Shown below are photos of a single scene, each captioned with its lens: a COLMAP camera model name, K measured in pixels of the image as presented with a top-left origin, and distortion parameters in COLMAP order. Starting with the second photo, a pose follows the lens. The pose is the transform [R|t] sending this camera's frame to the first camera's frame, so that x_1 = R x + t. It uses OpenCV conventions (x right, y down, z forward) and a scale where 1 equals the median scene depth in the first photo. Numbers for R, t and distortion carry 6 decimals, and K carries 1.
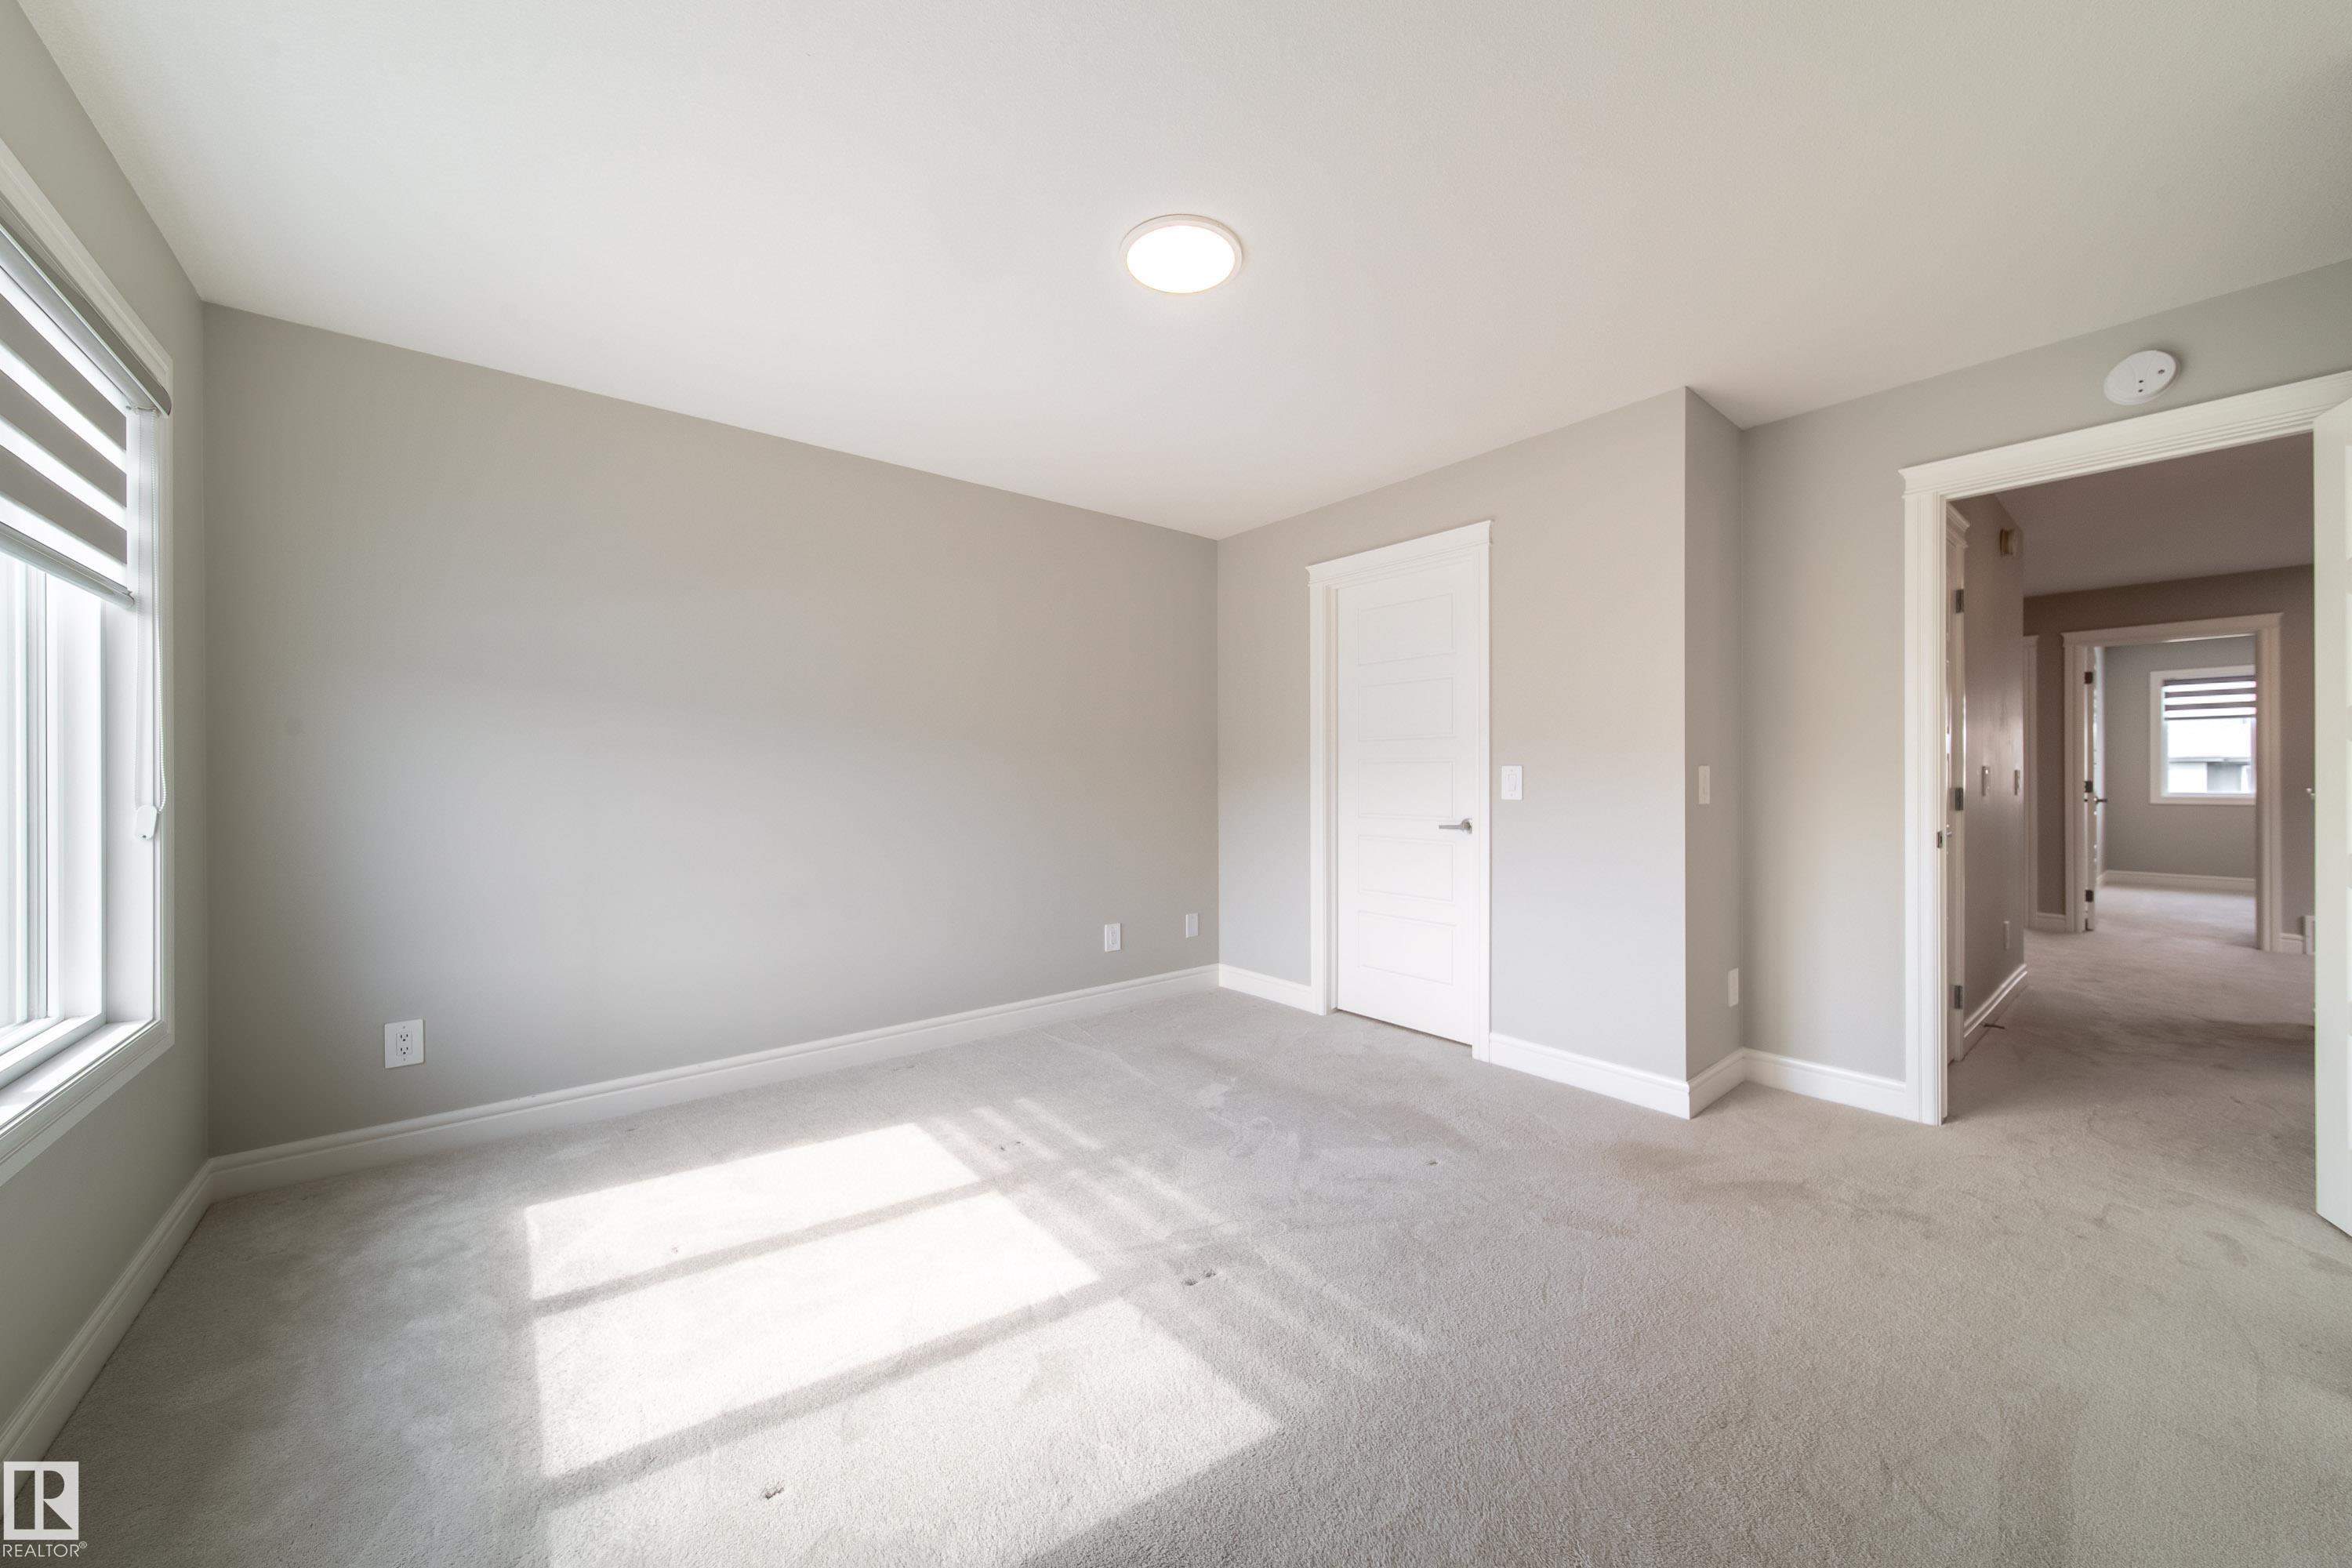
lens RADIAL K [[840.2, 0, 1180.5], [0, 840.2, 777.4], [0, 0, 1]] dist [0.001833, -0.000489]
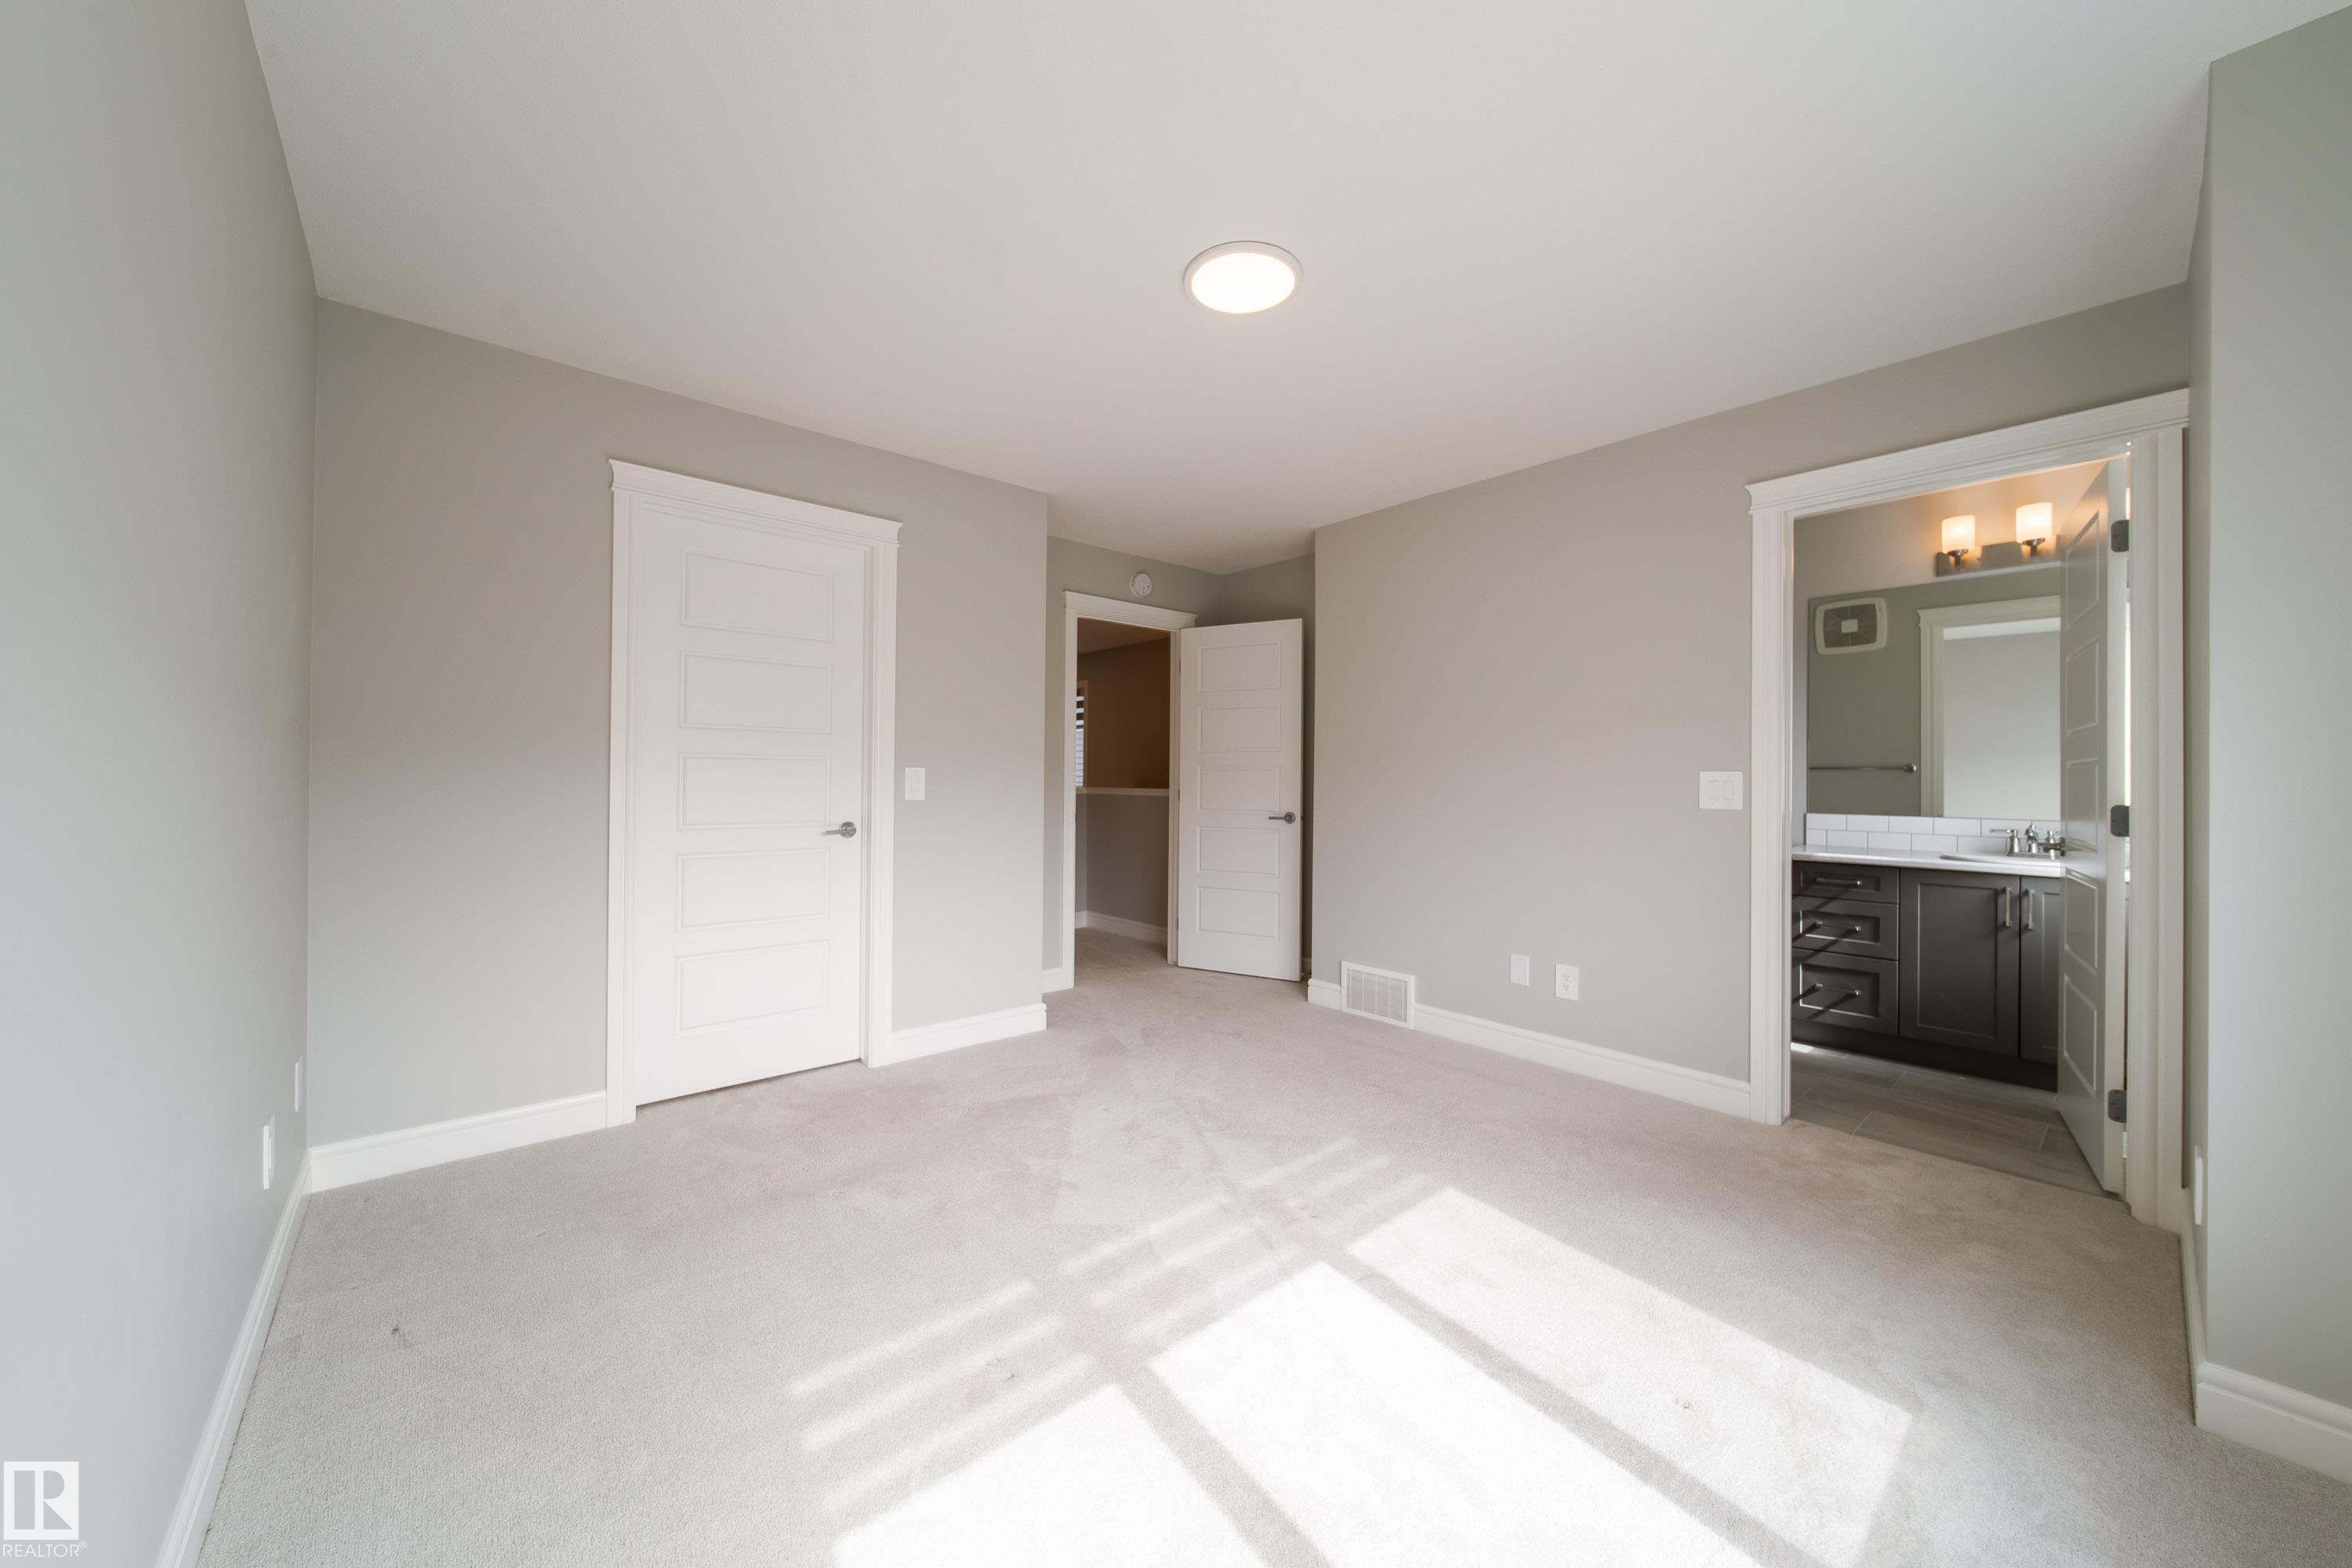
lens RADIAL K [[840.2, 0, 1180.5], [0, 840.2, 777.4], [0, 0, 1]] dist [0.001833, -0.000489]
pose [[-0.035963, 0.004332, 0.999344, -0.930855], [-0.008510, 0.999953, -0.004641, 0.000514], [-0.999317, -0.008672, -0.035925, 0.998113]]
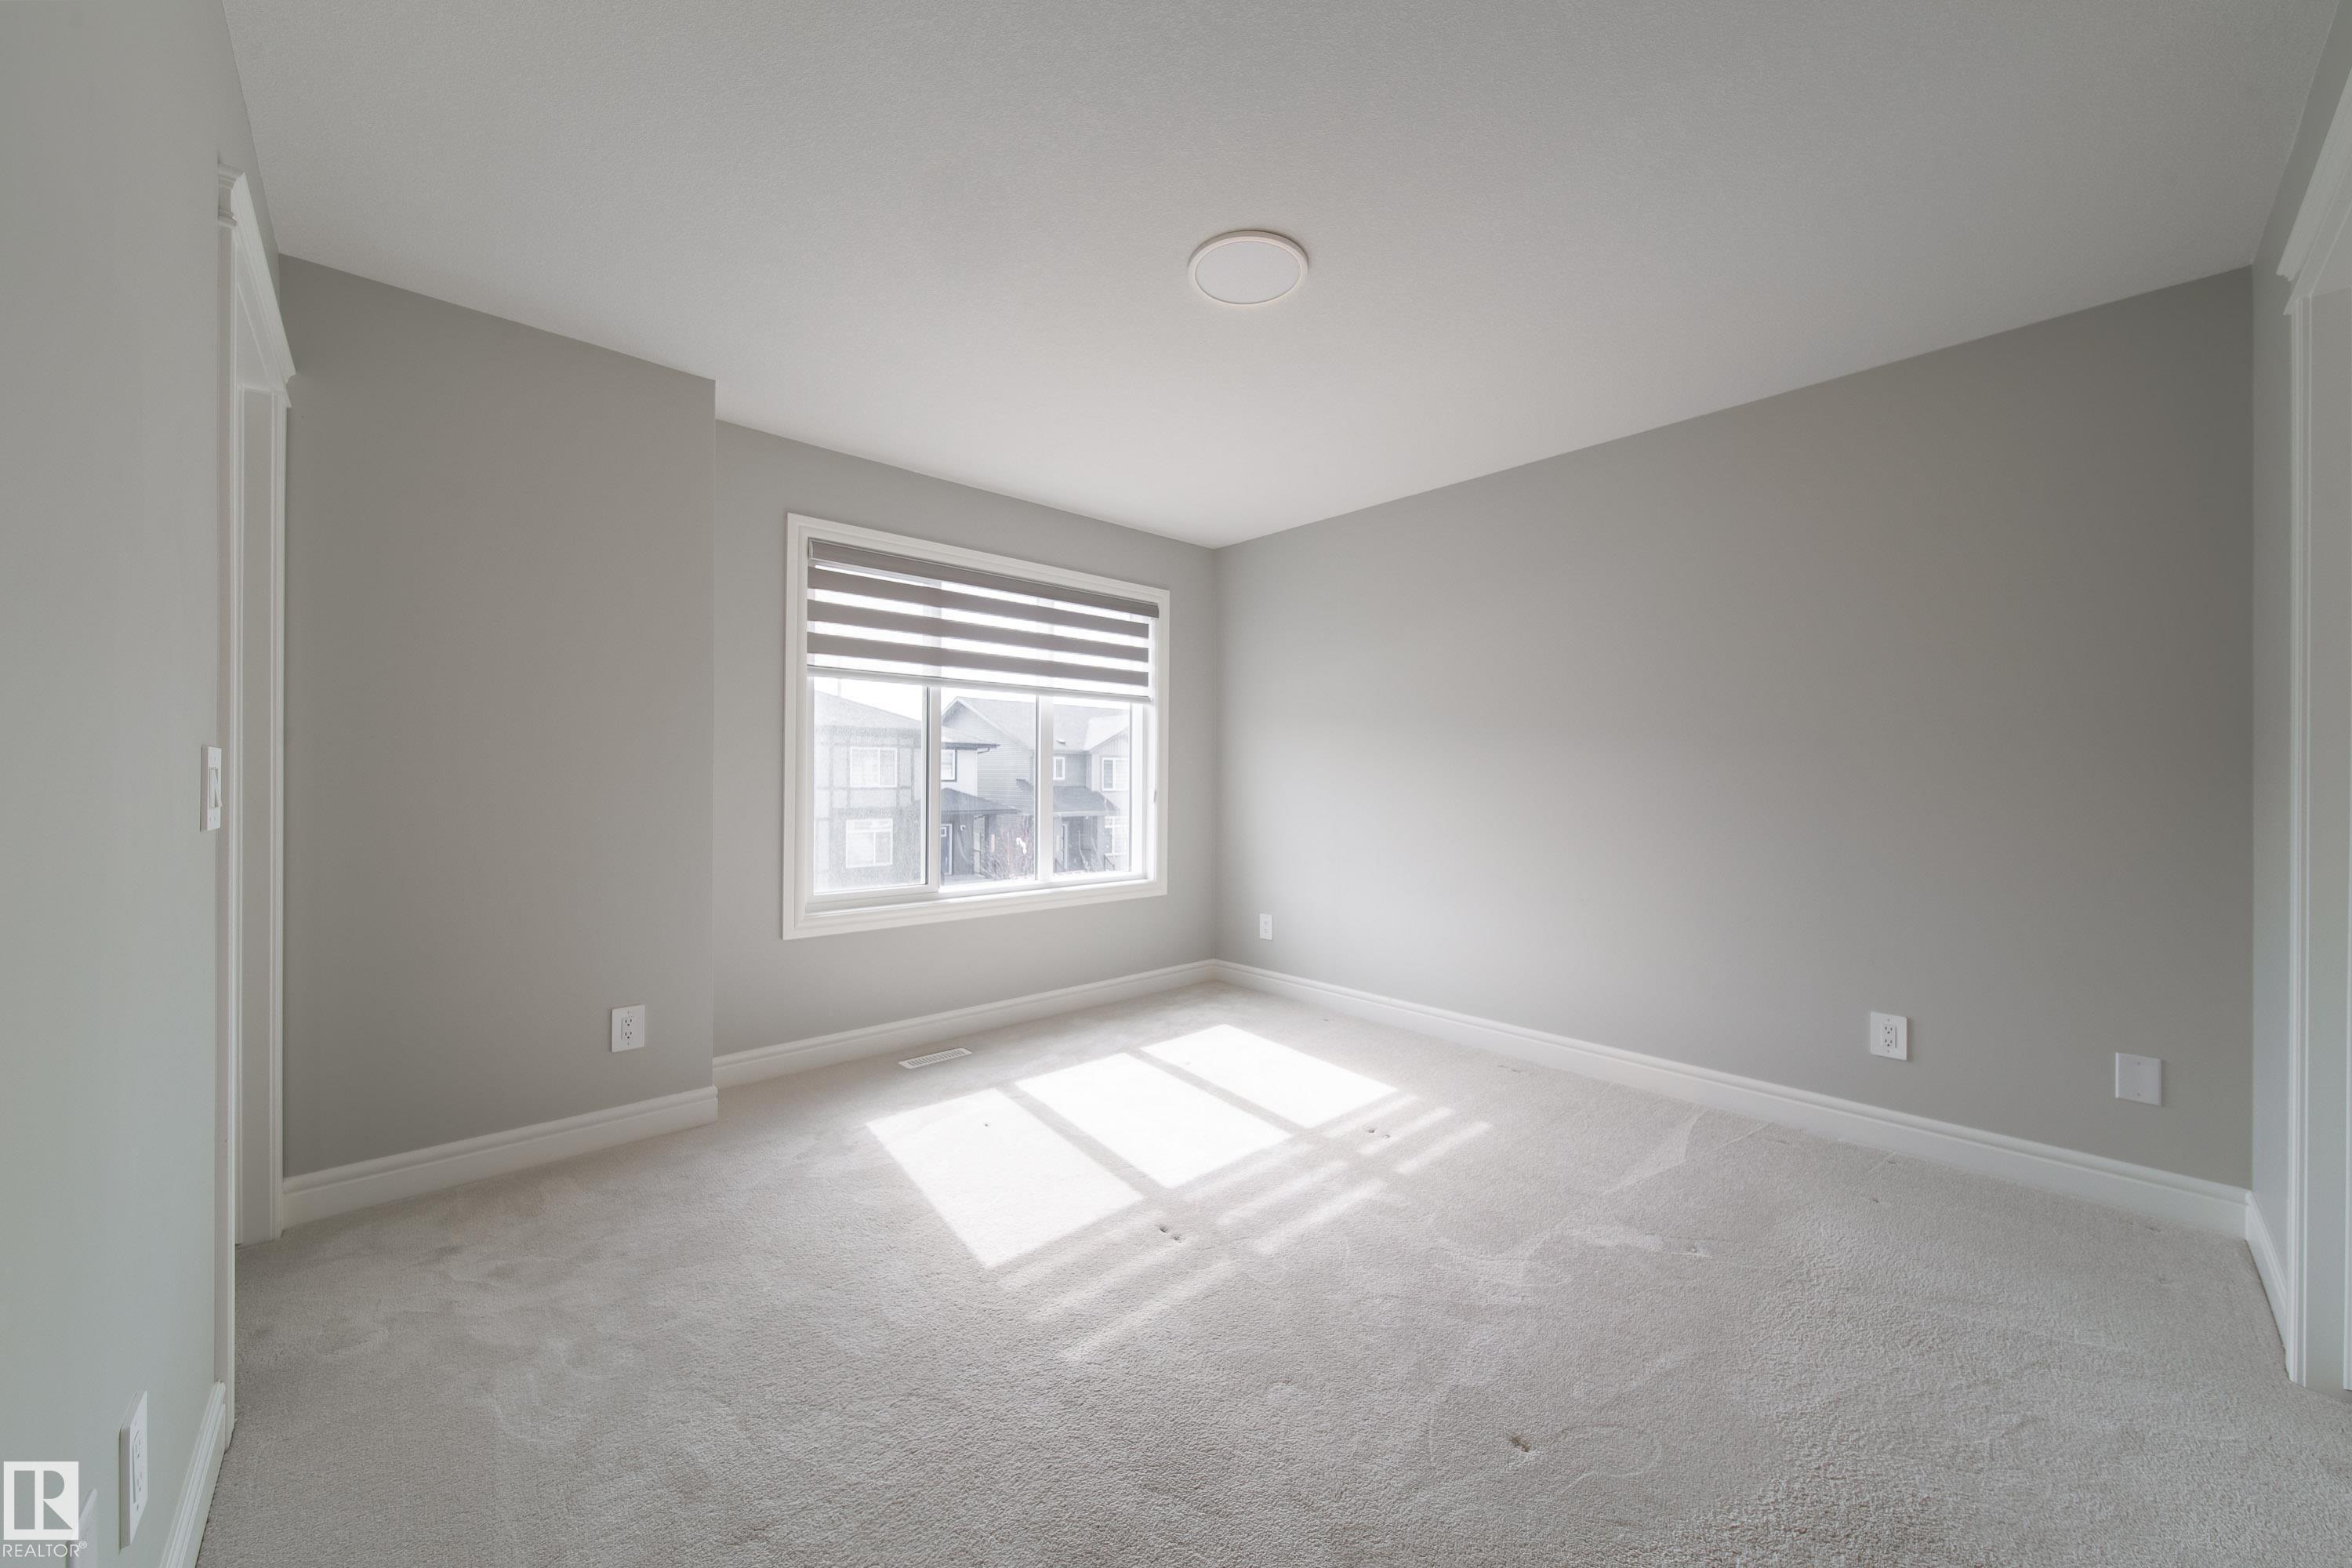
lens RADIAL K [[840.2, 0, 1180.5], [0, 840.2, 777.4], [0, 0, 1]] dist [0.001833, -0.000489]
pose [[0.059543, -0.001194, -0.998225, 0.917800], [-0.005369, 0.999984, -0.001516, 0.002972], [0.998211, 0.005449, 0.059536, 0.775045]]
